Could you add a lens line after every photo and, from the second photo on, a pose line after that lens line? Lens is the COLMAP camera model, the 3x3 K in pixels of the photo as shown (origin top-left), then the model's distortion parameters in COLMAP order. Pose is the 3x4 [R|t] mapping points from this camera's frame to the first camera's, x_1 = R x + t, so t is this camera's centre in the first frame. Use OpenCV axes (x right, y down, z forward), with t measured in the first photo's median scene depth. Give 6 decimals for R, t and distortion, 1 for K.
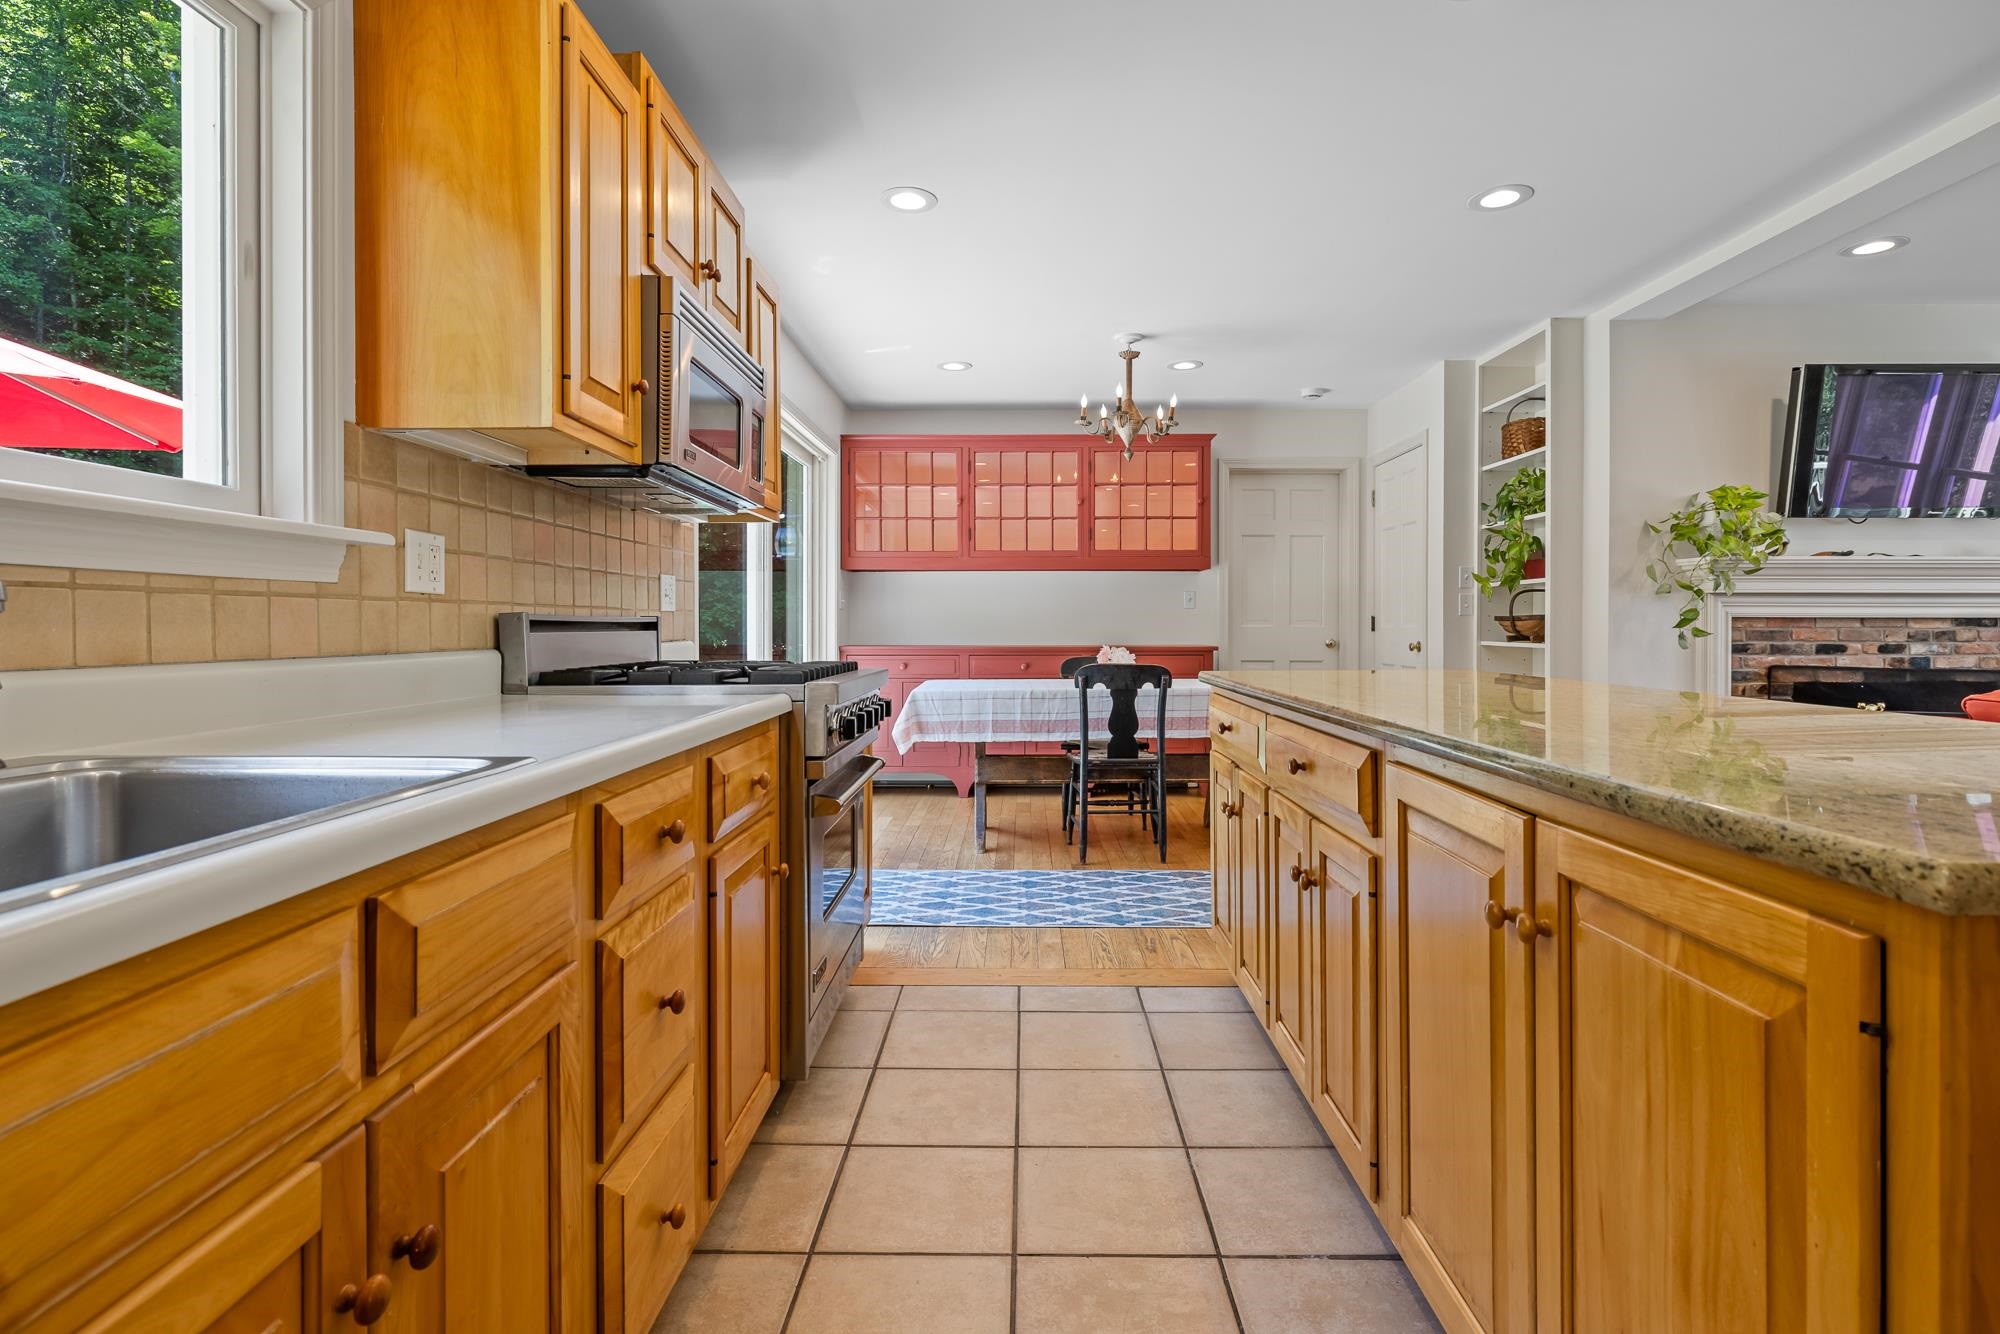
lens RADIAL K [[959.5, 0, 997.8], [0, 959.5, 628.0], [0, 0, 1]] dist [0.005851, 0.001221]
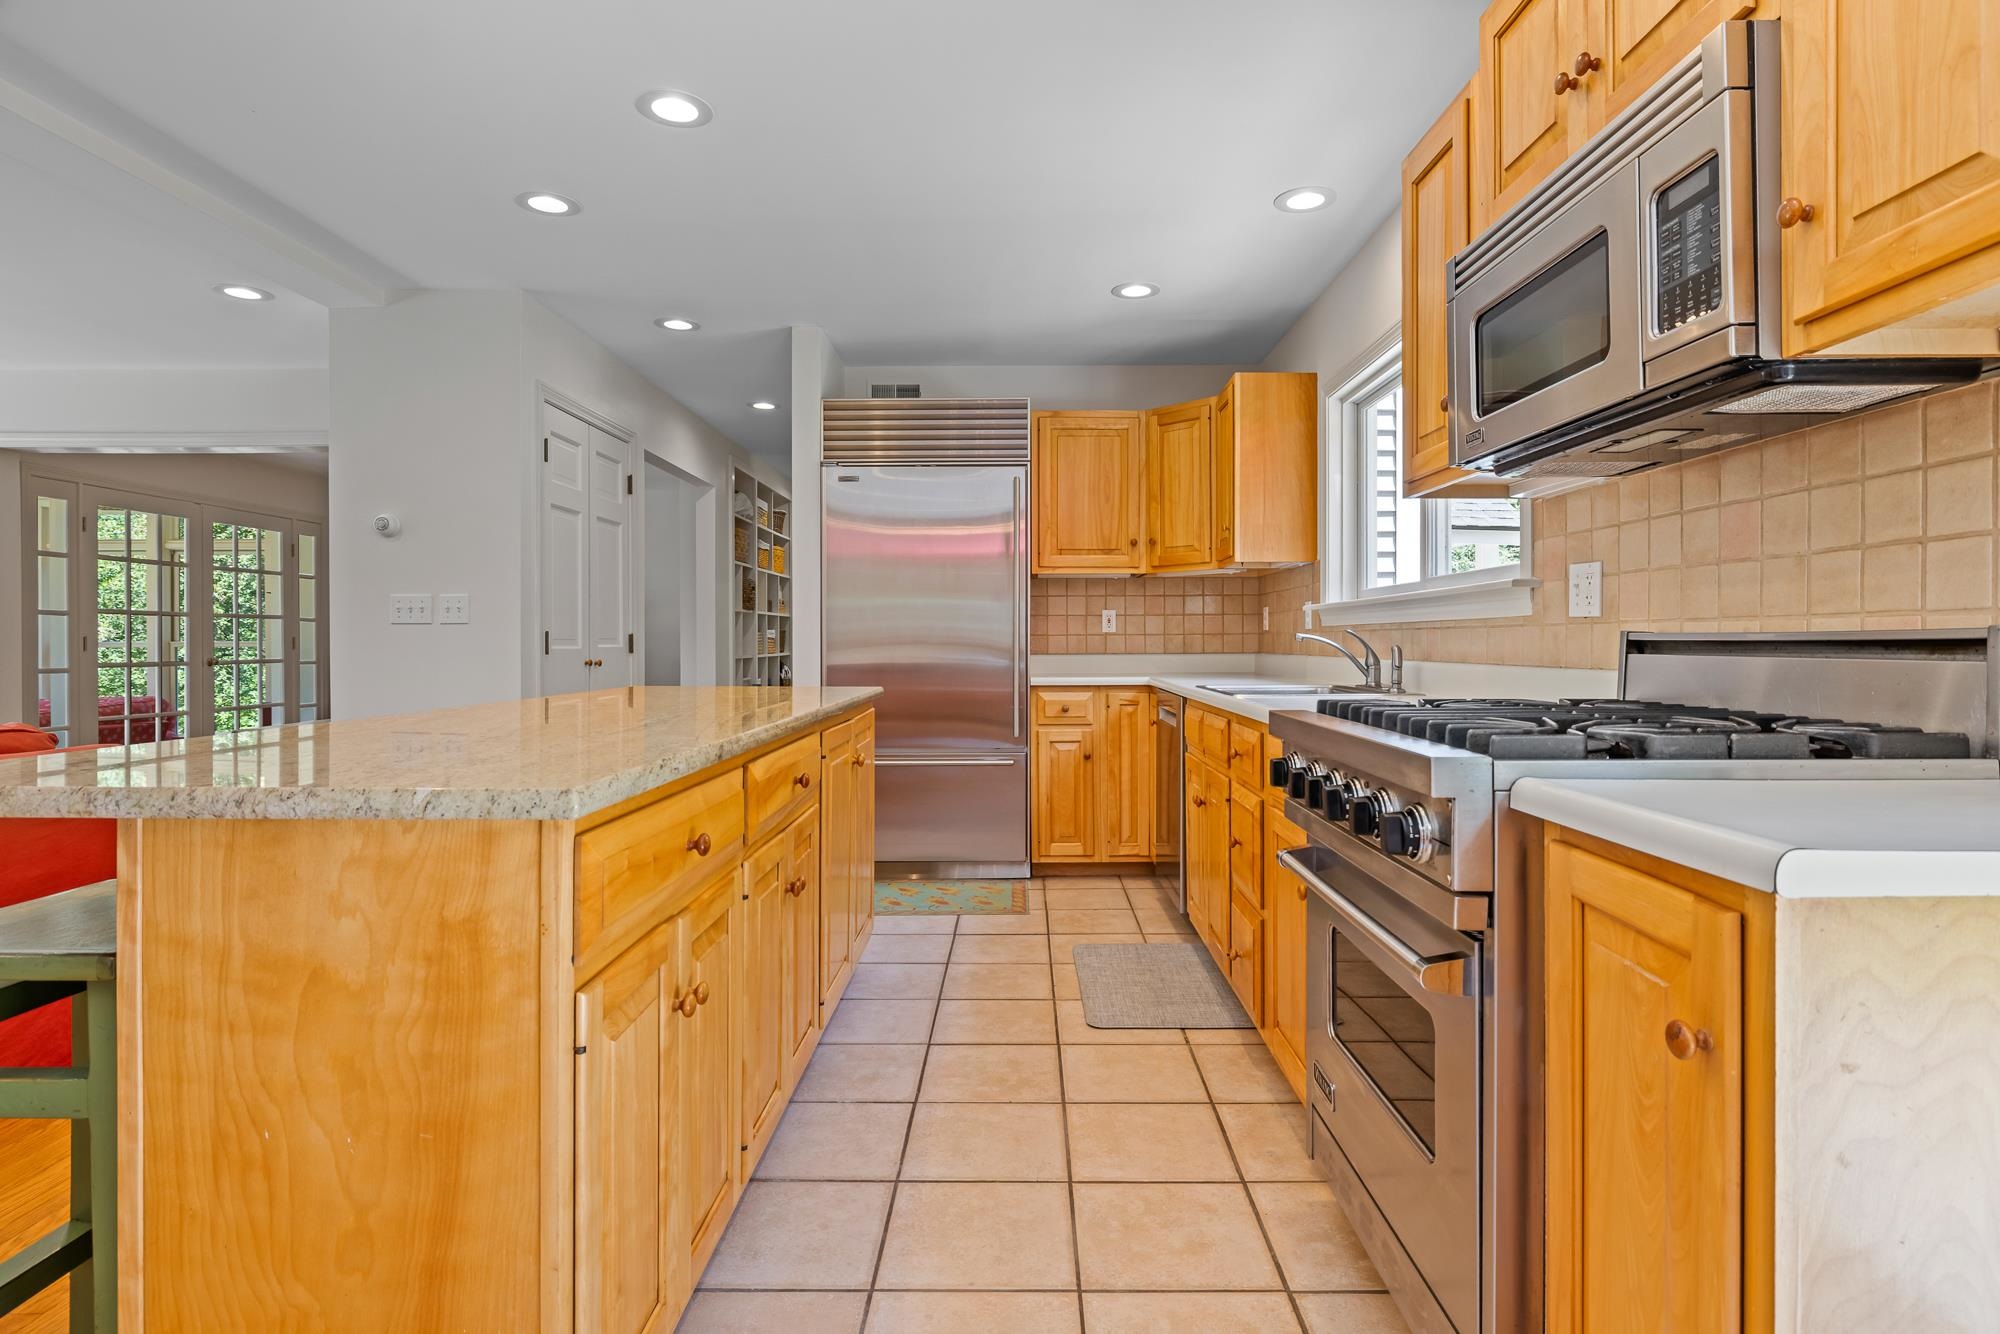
lens RADIAL K [[994.5, 0, 997.3], [0, 994.5, 651.1], [0, 0, 1]] dist [0.001382, 0.000090]
pose [[-0.999989, 0.001976, -0.004312, 0.040726], [0.001921, 0.999917, 0.012714, -0.004555], [0.004337, 0.012705, -0.999910, 0.840662]]
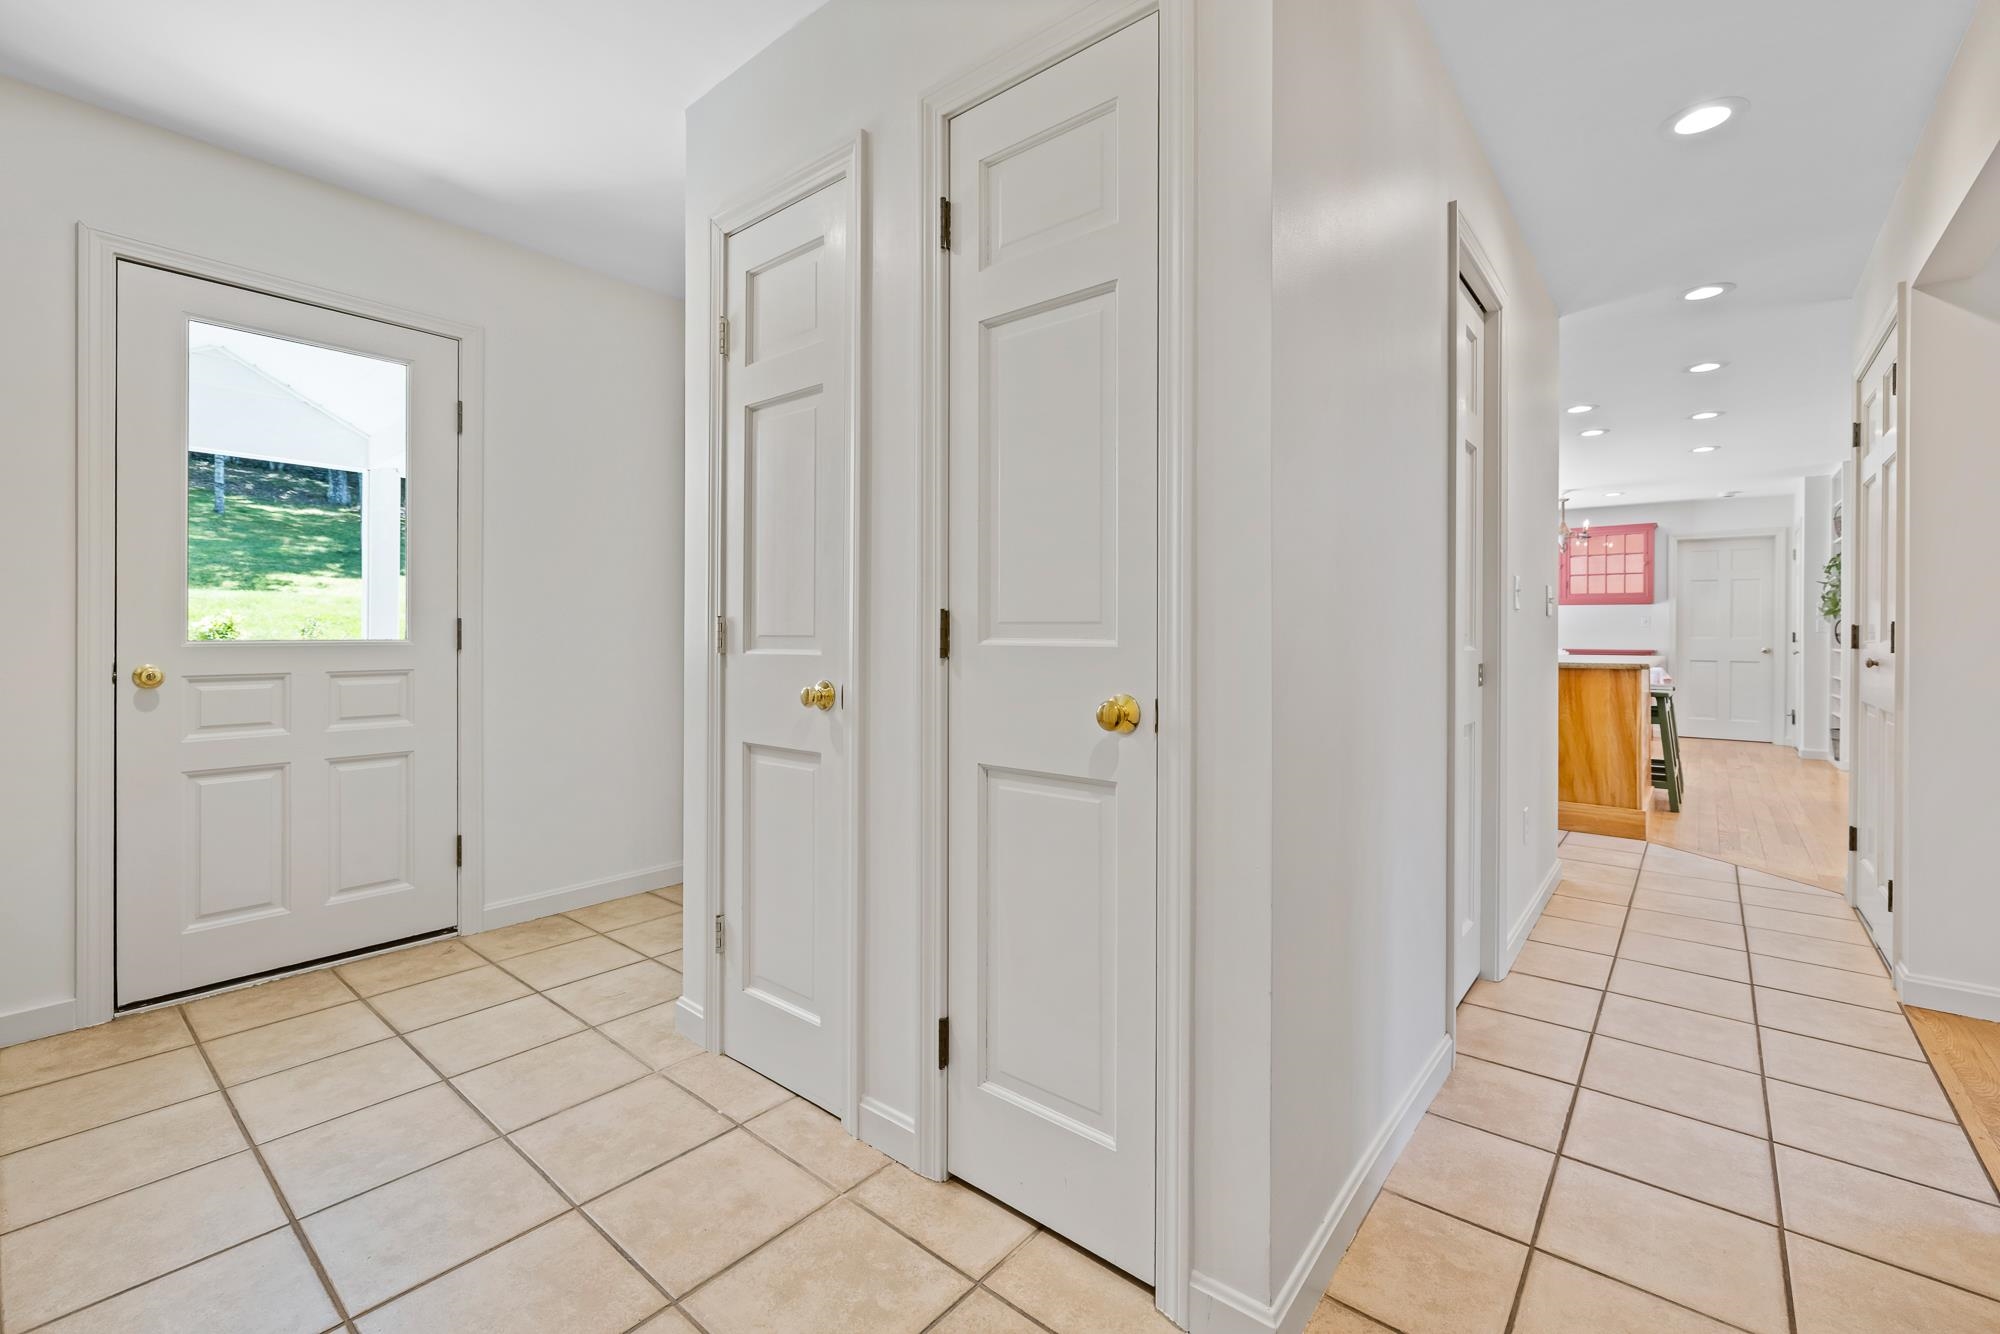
lens RADIAL K [[847.9, 0, 1021.2], [0, 847.9, 636.2], [0, 0, 1]] dist [0.002487, 0.000073]
pose [[0.786752, 0.005862, -0.617241, 0.332865], [-0.007731, 0.999970, -0.000357, 0.003838], [0.617221, 0.005053, 0.786774, -1.018761]]
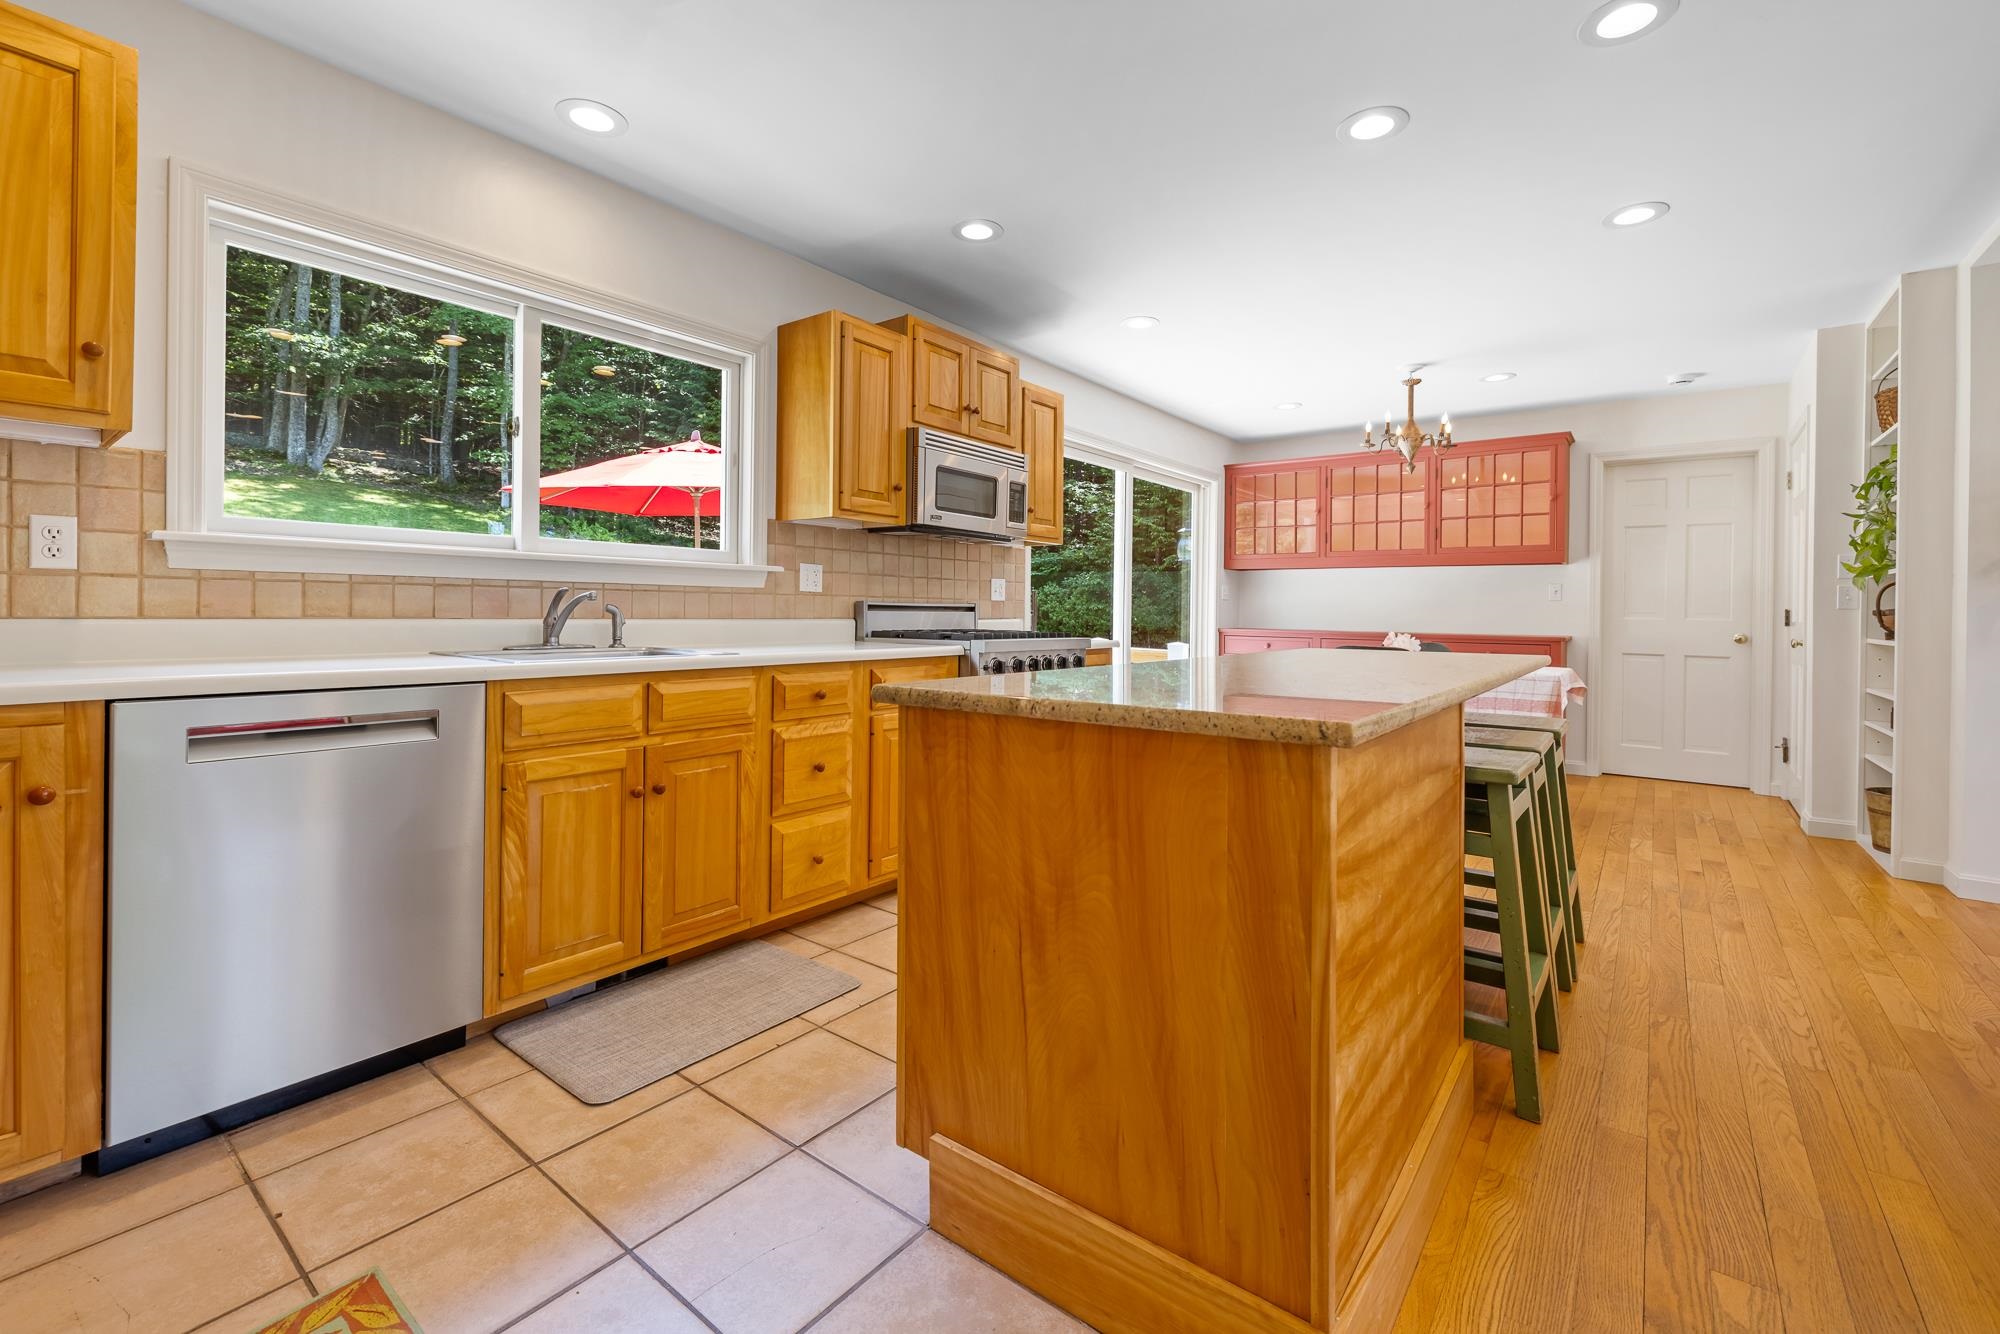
lens RADIAL K [[847.9, 0, 1011.8], [0, 847.9, 614.4], [0, 0, 1]] dist [0.002487, 0.000073]
pose [[0.803495, 0.013411, -0.595160, 0.357412], [-0.014872, 0.999886, 0.002453, 0.001402], [0.595126, 0.006880, 0.803603, -0.108840]]
